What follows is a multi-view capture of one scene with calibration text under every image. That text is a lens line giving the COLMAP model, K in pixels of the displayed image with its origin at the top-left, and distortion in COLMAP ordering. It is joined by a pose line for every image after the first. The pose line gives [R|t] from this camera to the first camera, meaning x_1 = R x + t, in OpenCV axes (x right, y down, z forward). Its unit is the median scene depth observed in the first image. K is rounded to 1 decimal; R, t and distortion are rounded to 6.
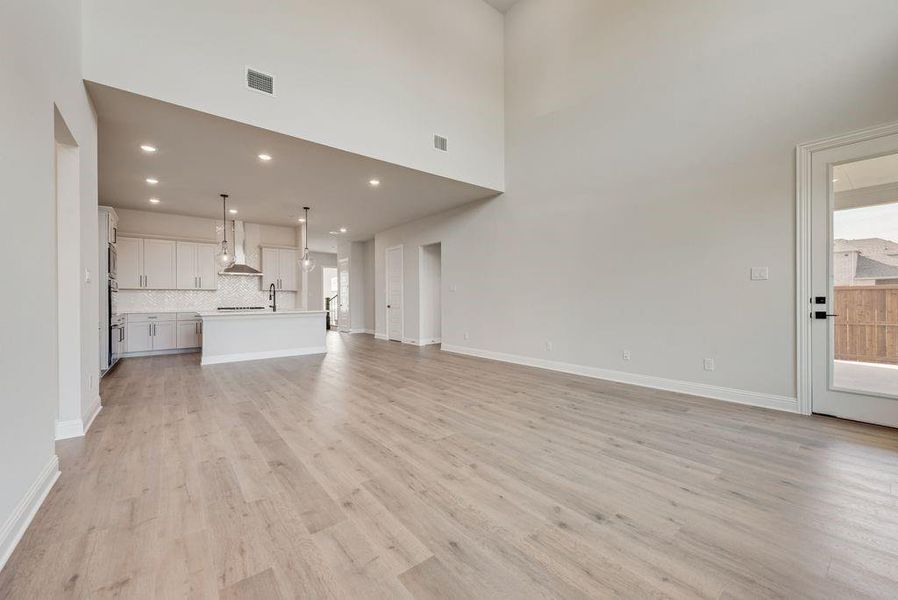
lens RADIAL K [[361.0, 0, 456.6], [0, 361.0, 299.3], [0, 0, 1]] dist [0.014005, -0.002536]
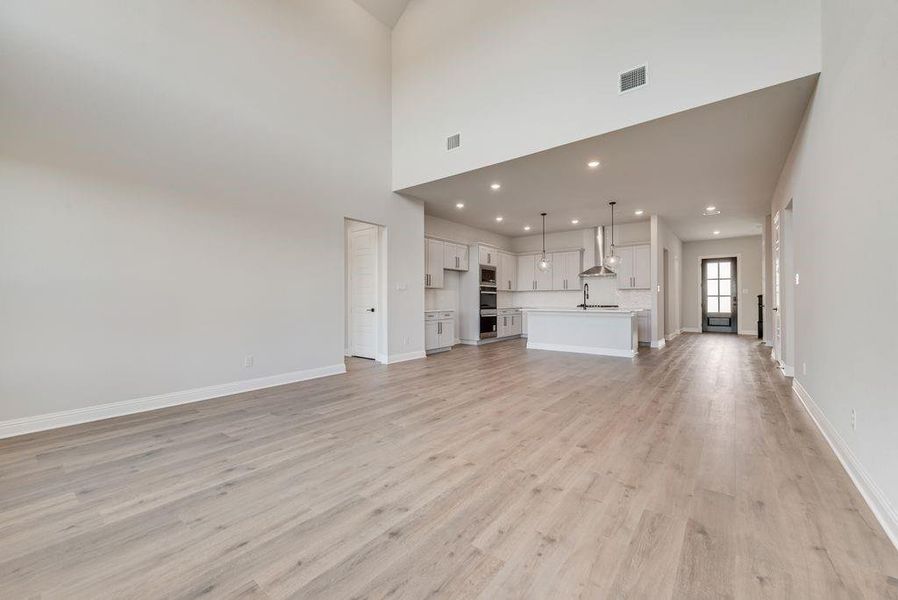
lens RADIAL K [[361.0, 0, 446.3], [0, 361.0, 299.8], [0, 0, 1]] dist [0.014005, -0.002536]
pose [[0.207165, 0.008127, -0.978272, 1.034024], [0.000499, 0.999964, 0.008413, -0.011672], [0.978306, -0.002231, 0.207154, 0.879755]]
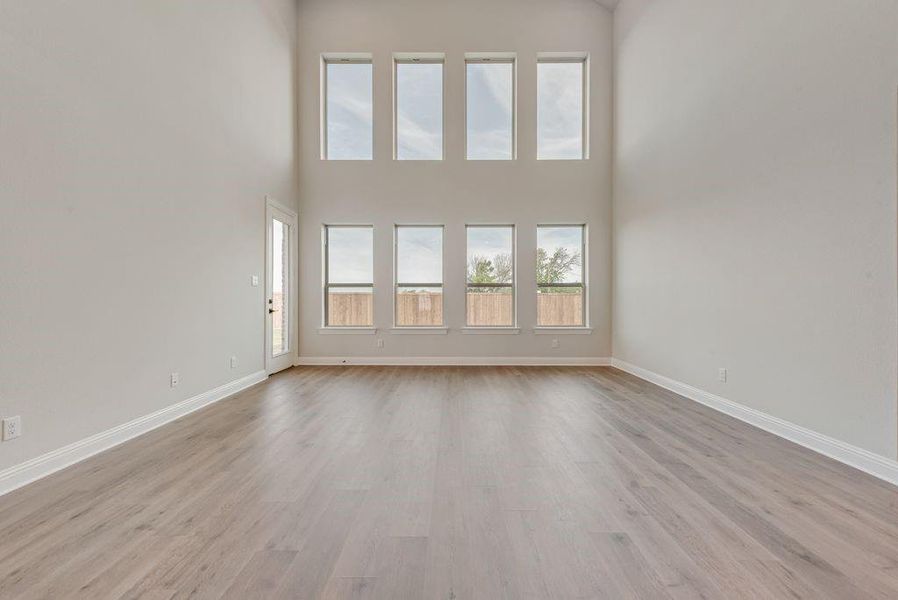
lens RADIAL K [[361.0, 0, 449.3], [0, 361.0, 294.3], [0, 0, 1]] dist [0.014005, -0.002536]
pose [[-0.777394, 0.015323, 0.628827, -0.599335], [0.010195, 0.999879, -0.011760, -0.002879], [-0.628931, -0.002731, -0.777457, 1.833169]]
